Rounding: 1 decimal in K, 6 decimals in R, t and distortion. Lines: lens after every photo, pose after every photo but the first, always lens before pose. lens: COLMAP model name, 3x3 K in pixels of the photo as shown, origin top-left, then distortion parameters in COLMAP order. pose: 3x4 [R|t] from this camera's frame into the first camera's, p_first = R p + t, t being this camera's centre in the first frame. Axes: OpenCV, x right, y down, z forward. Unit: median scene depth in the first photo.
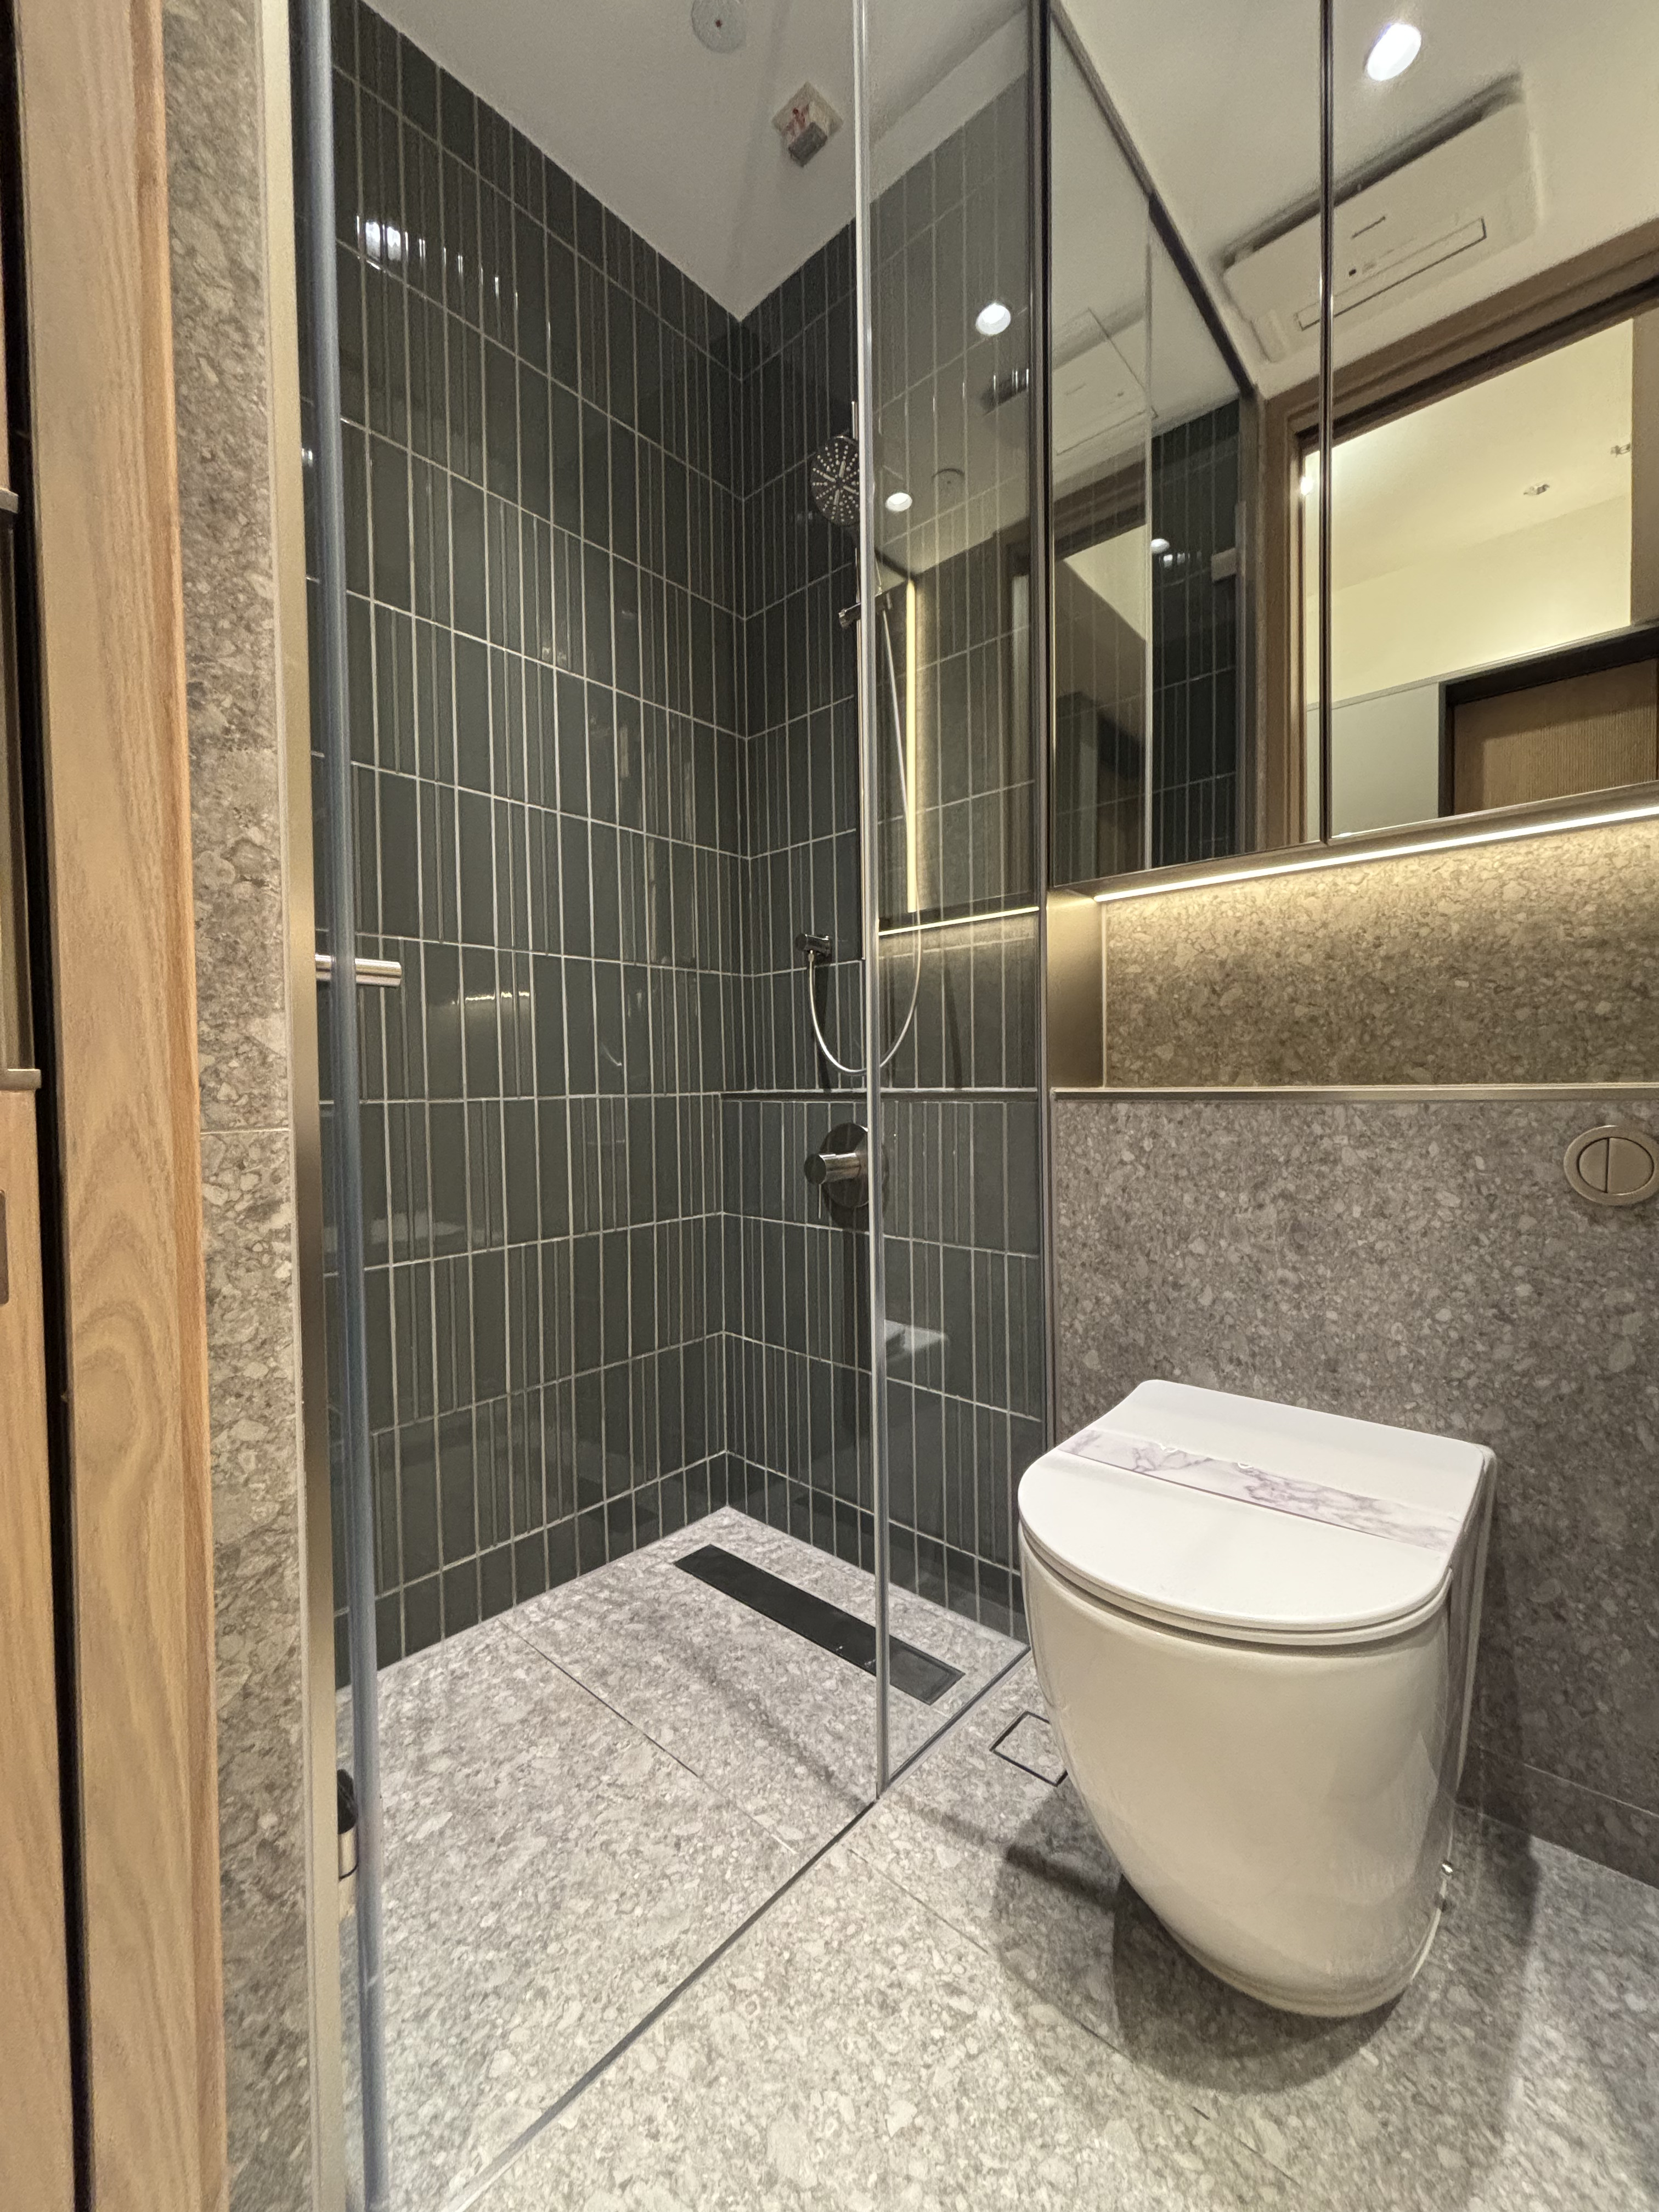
lens RADIAL K [[884.5, 0, 831.5], [0, 884.5, 1109.6], [0, 0, 1]] dist [-0.006299, 0.002013]
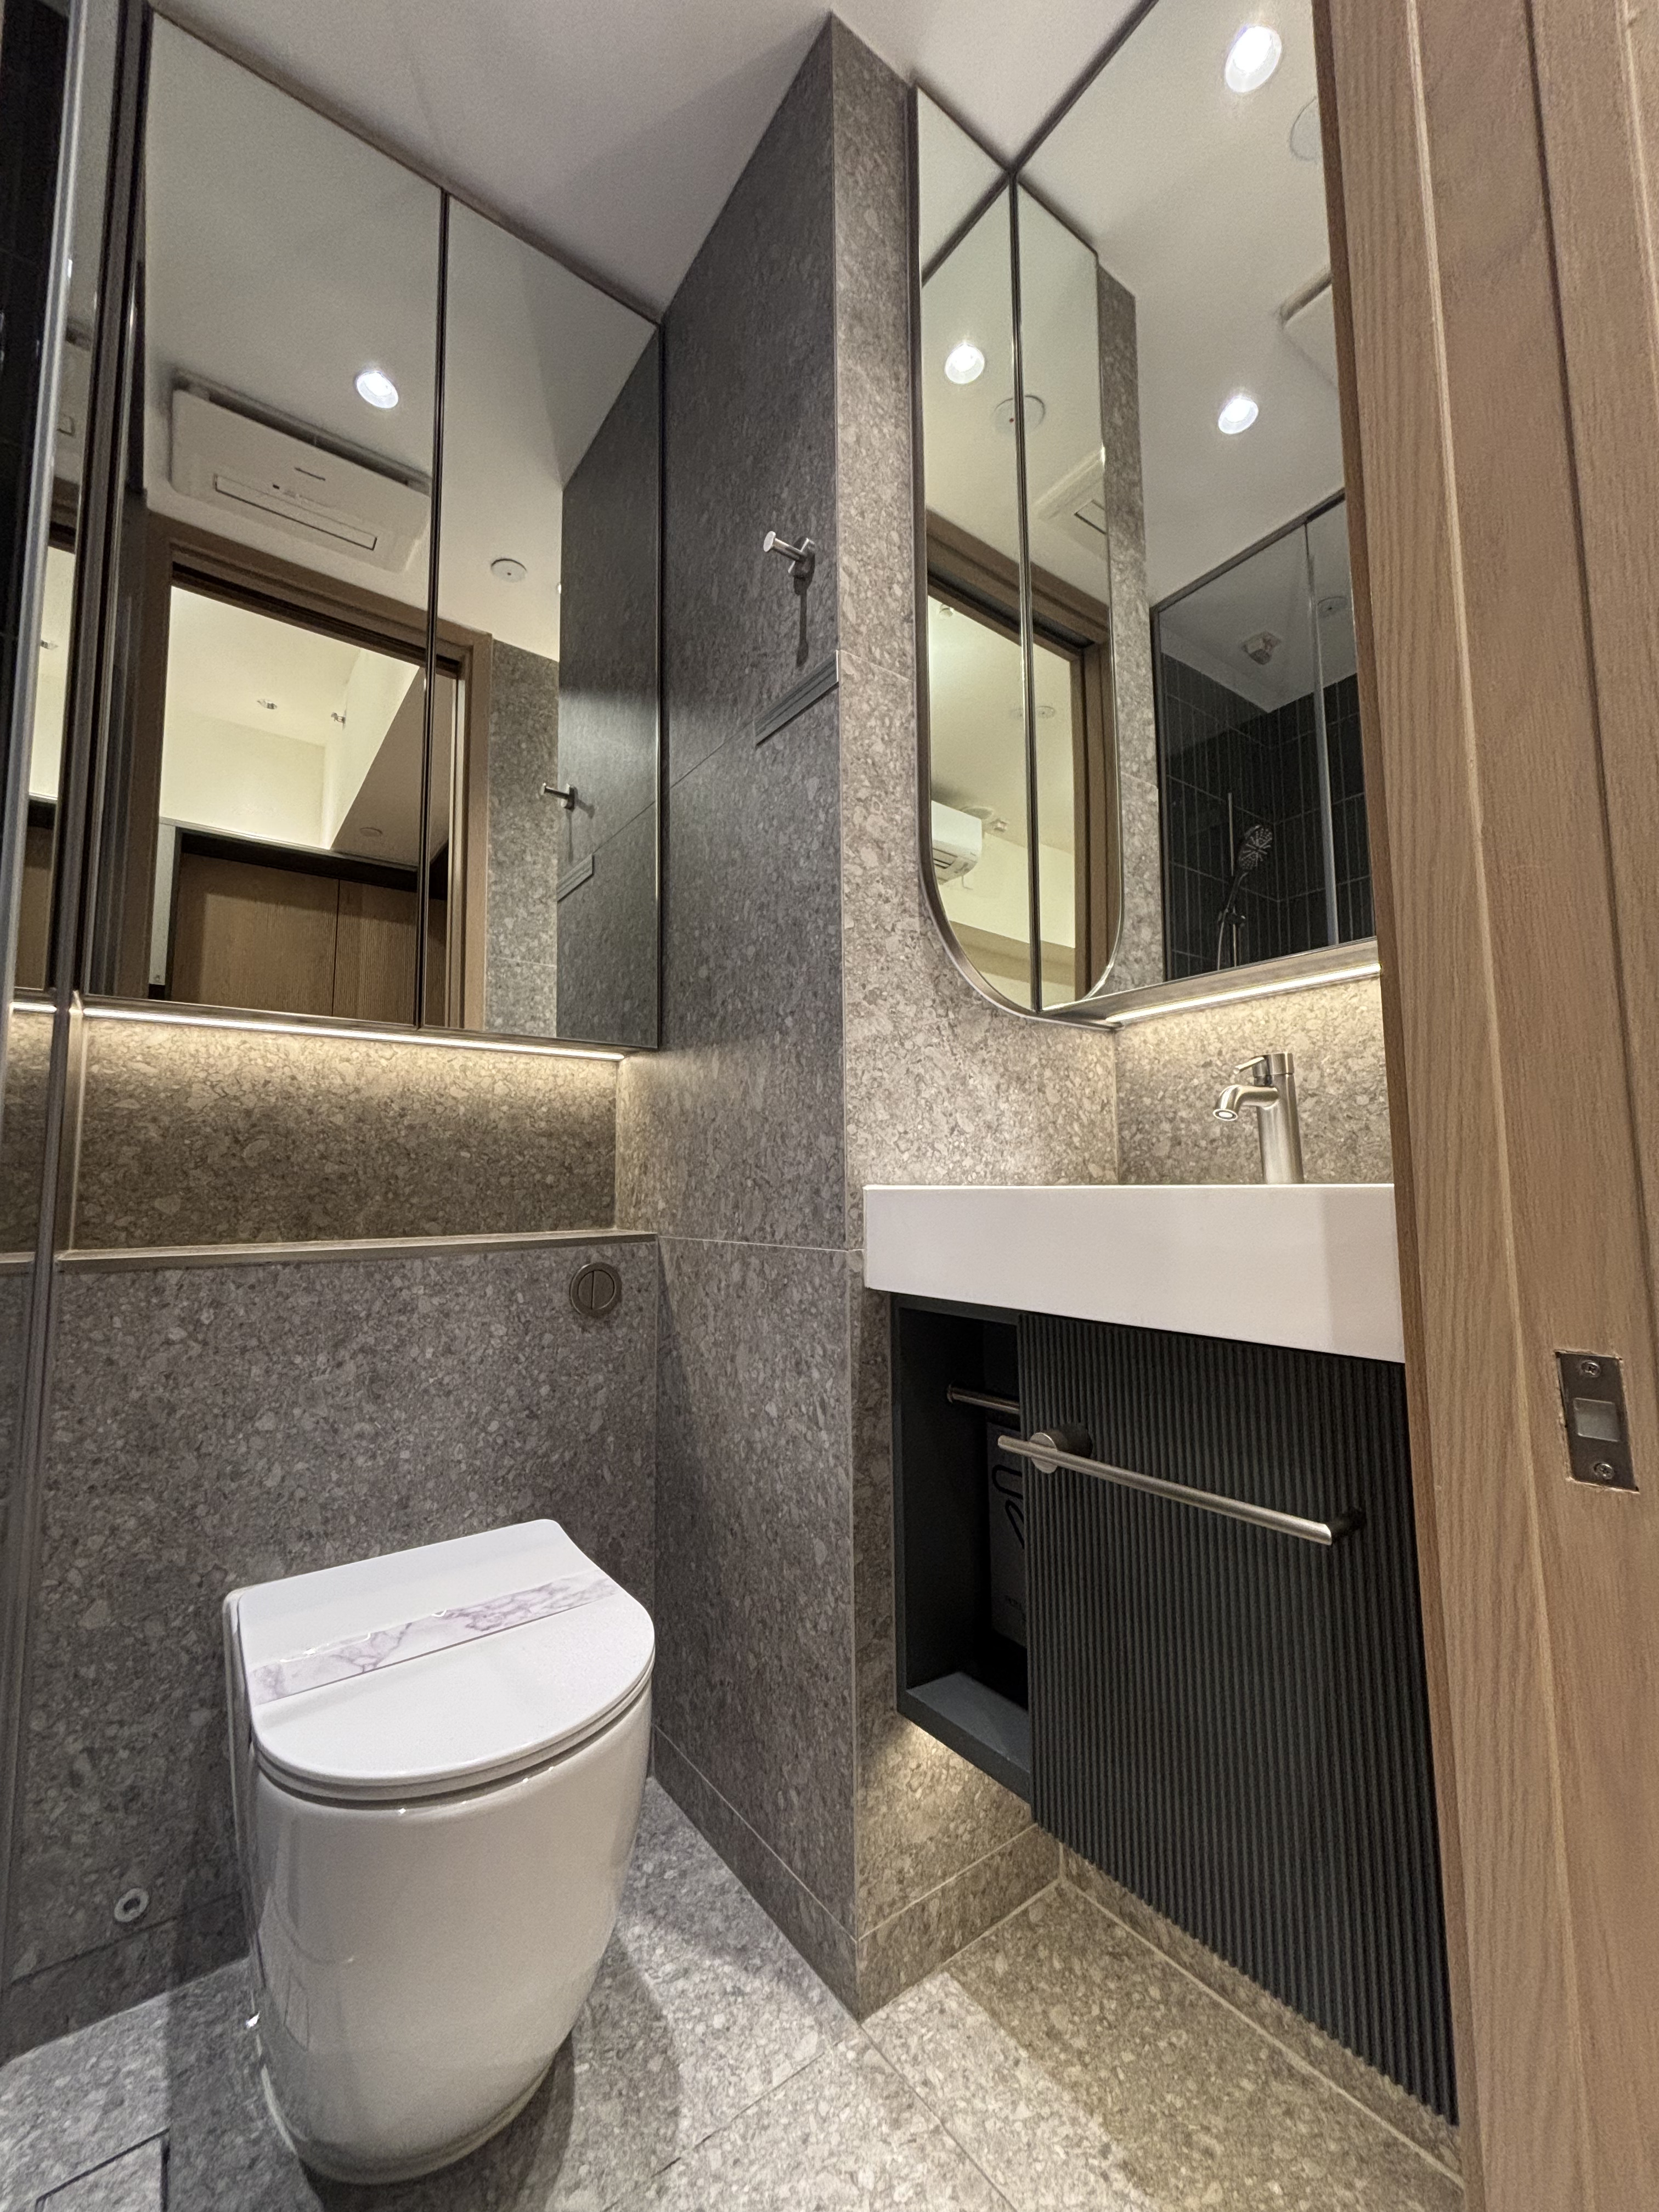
lens RADIAL K [[884.5, 0, 832.8], [0, 884.5, 1106.7], [0, 0, 1]] dist [-0.006299, 0.002013]
pose [[0.206593, 0.105446, 0.972728, -0.409297], [0.038057, 0.992557, -0.115678, -0.044764], [-0.977687, 0.060918, 0.201042, 0.230338]]
